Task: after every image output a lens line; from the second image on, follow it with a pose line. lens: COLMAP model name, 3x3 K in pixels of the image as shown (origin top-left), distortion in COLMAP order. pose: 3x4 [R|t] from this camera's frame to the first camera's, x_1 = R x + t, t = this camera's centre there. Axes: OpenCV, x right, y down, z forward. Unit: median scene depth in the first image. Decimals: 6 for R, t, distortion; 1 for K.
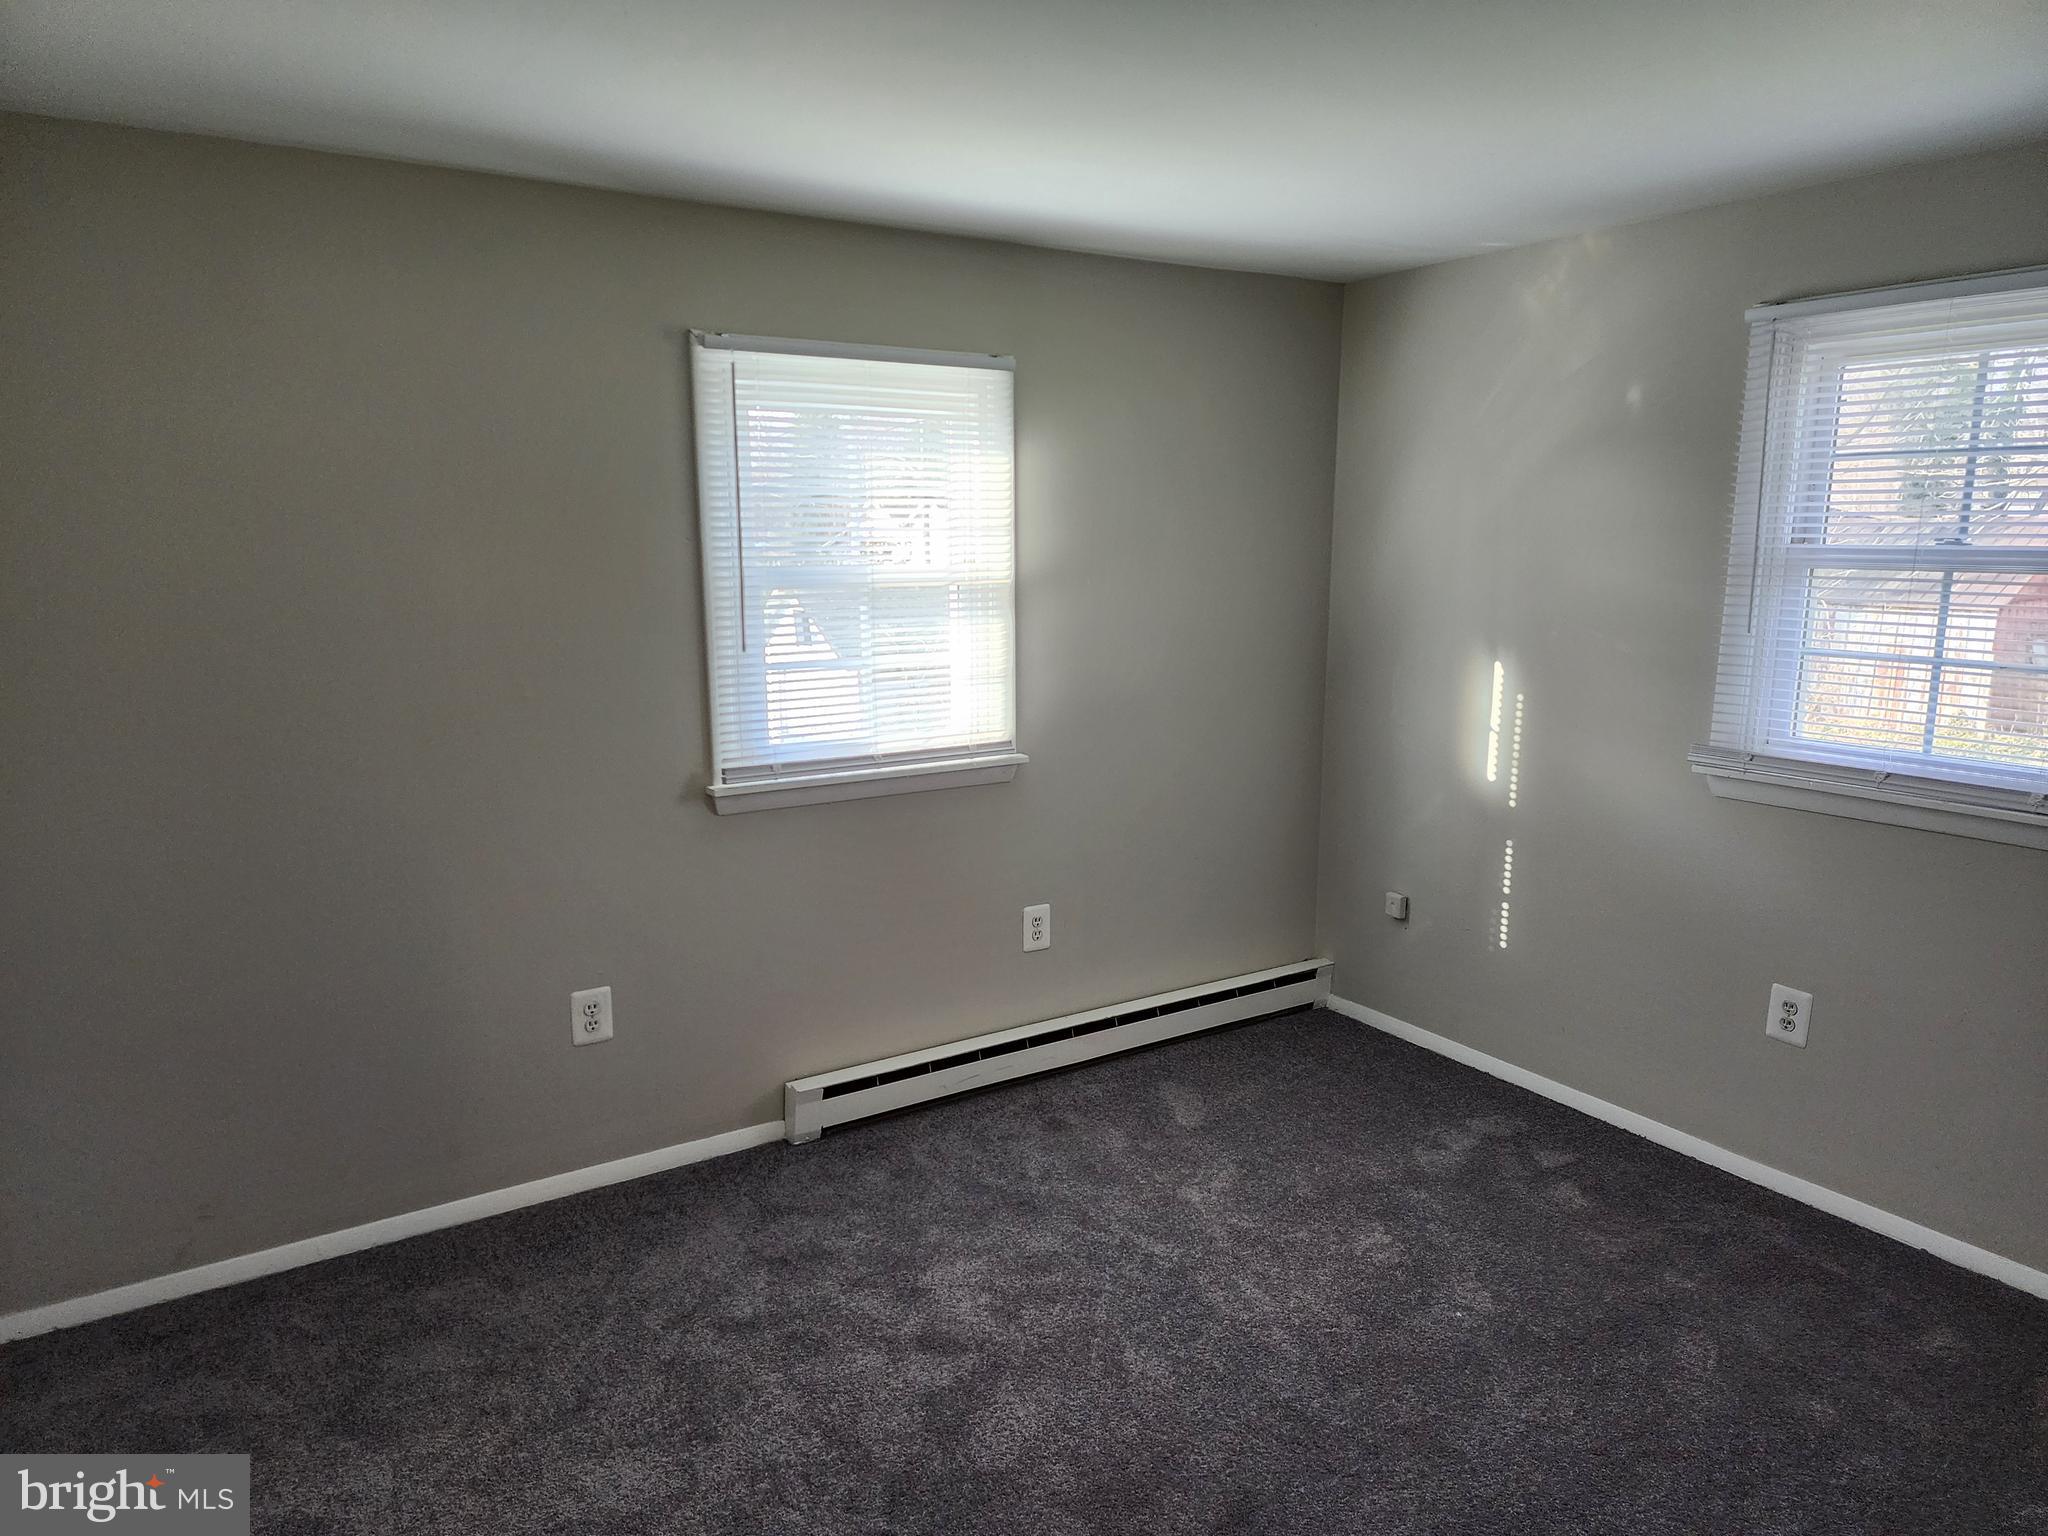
lens RADIAL K [[1348.3, 0, 1011.2], [0, 1348.3, 767.8], [0, 0, 1]] dist [0.040010, -0.005455]
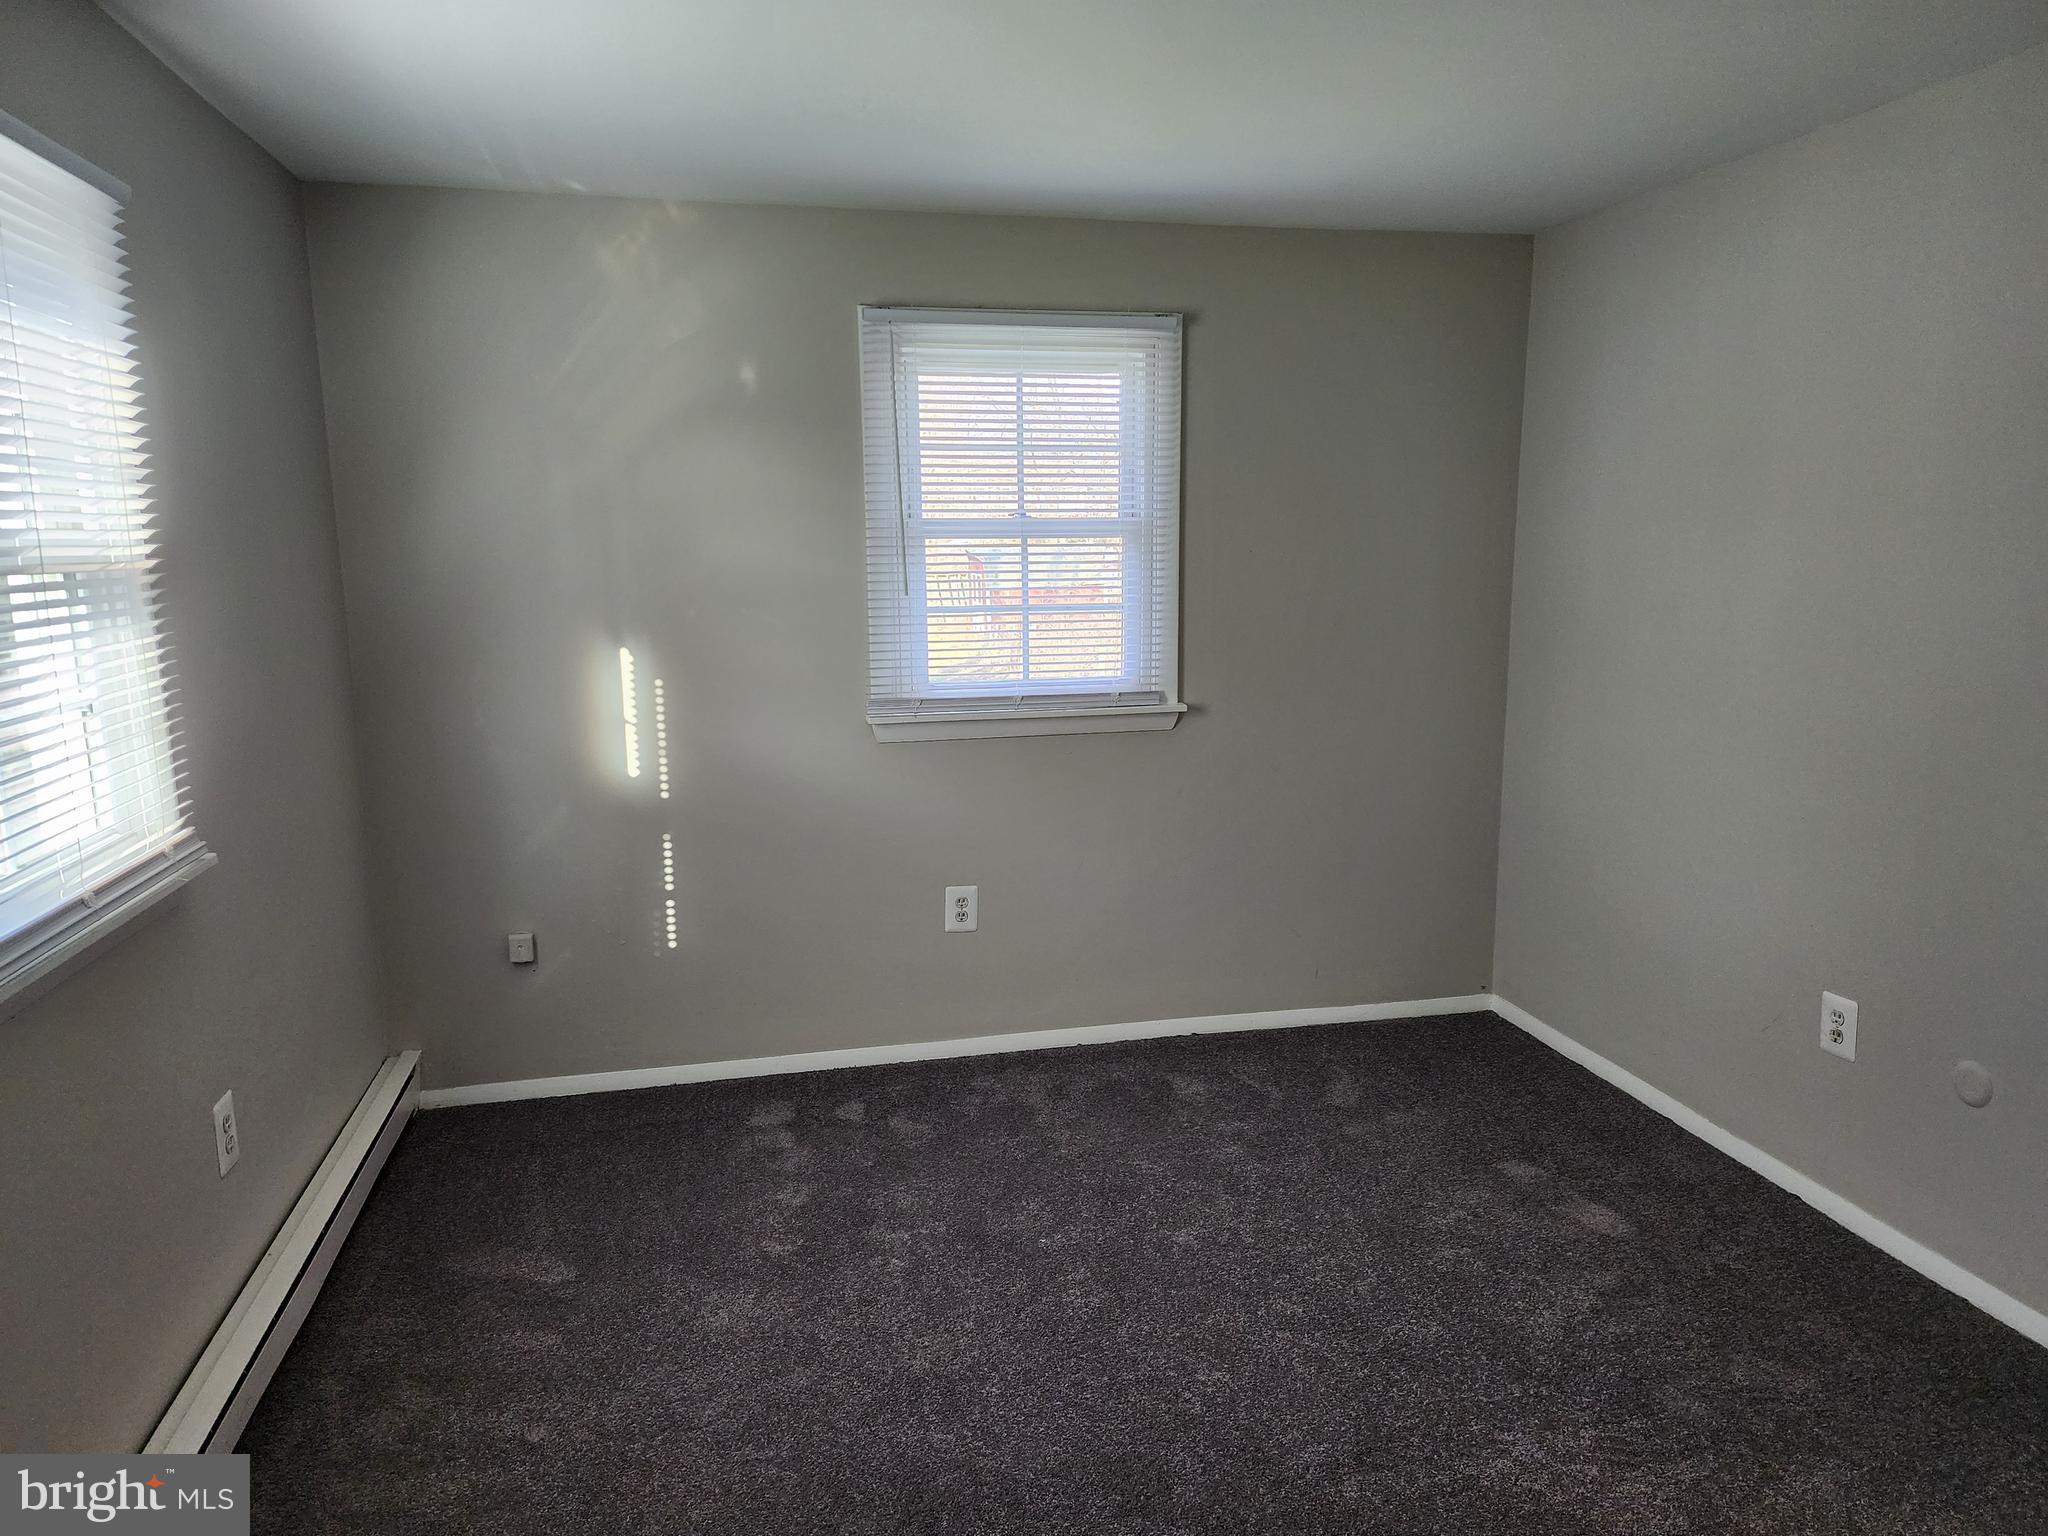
lens RADIAL K [[1348.3, 0, 1009.3], [0, 1348.3, 767.3], [0, 0, 1]] dist [0.040010, -0.005455]
pose [[0.334175, -0.154440, 0.929772, -0.463549], [0.175737, 0.979394, 0.099520, -0.048387], [-0.925983, 0.130138, 0.354430, 0.479630]]
